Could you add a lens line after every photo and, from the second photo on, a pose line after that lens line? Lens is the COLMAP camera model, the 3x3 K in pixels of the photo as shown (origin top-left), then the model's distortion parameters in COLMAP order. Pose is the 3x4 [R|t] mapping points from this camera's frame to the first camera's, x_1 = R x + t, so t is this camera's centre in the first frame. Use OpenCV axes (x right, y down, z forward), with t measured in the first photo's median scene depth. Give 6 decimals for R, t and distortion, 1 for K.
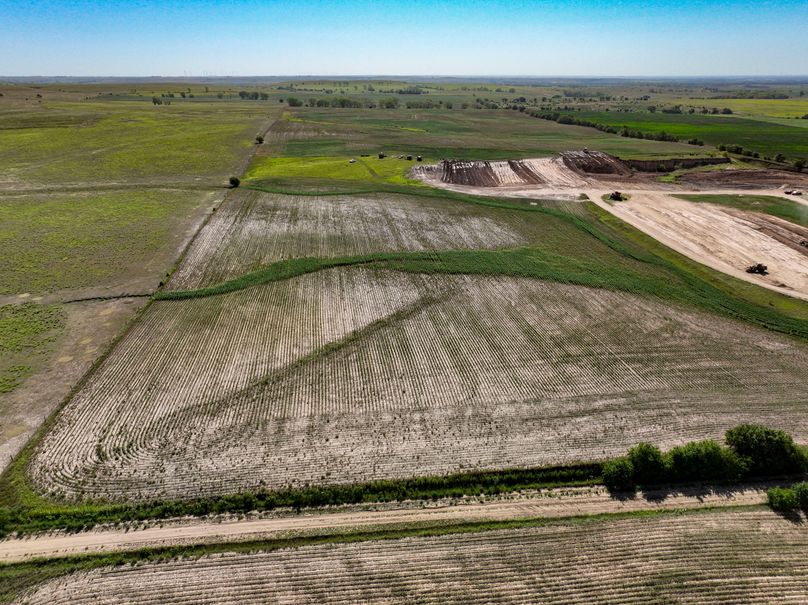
lens RADIAL K [[570.2, 0, 404.0], [0, 570.2, 302.5], [0, 0, 1]] dist [0.003812, 0.009720]
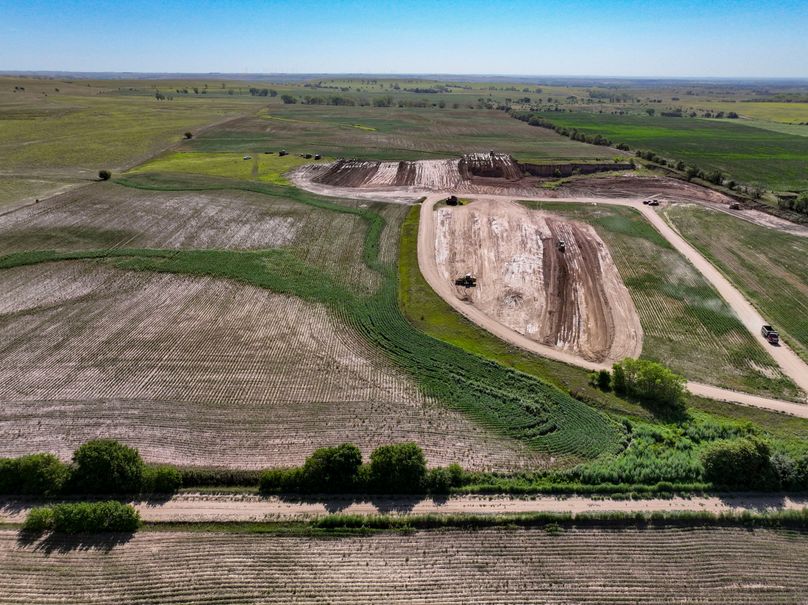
lens RADIAL K [[570.2, 0, 404.0], [0, 570.2, 302.5], [0, 0, 1]] dist [0.003812, 0.009720]
pose [[0.994559, 0.047000, -0.092971, 0.291464], [-0.046791, 0.998895, 0.004430, -0.010460], [0.093076, -0.000056, 0.995659, 0.022408]]
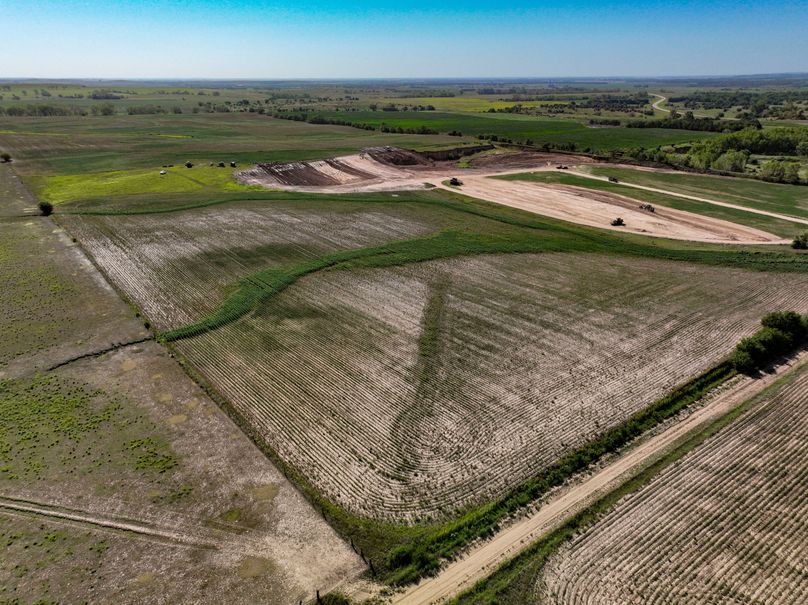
lens RADIAL K [[570.2, 0, 404.0], [0, 570.2, 302.5], [0, 0, 1]] dist [0.003812, 0.009720]
pose [[0.866339, -0.188126, 0.462673, -0.217604], [0.189962, 0.980844, 0.043120, -0.013216], [-0.461922, 0.050534, 0.885480, 0.035262]]
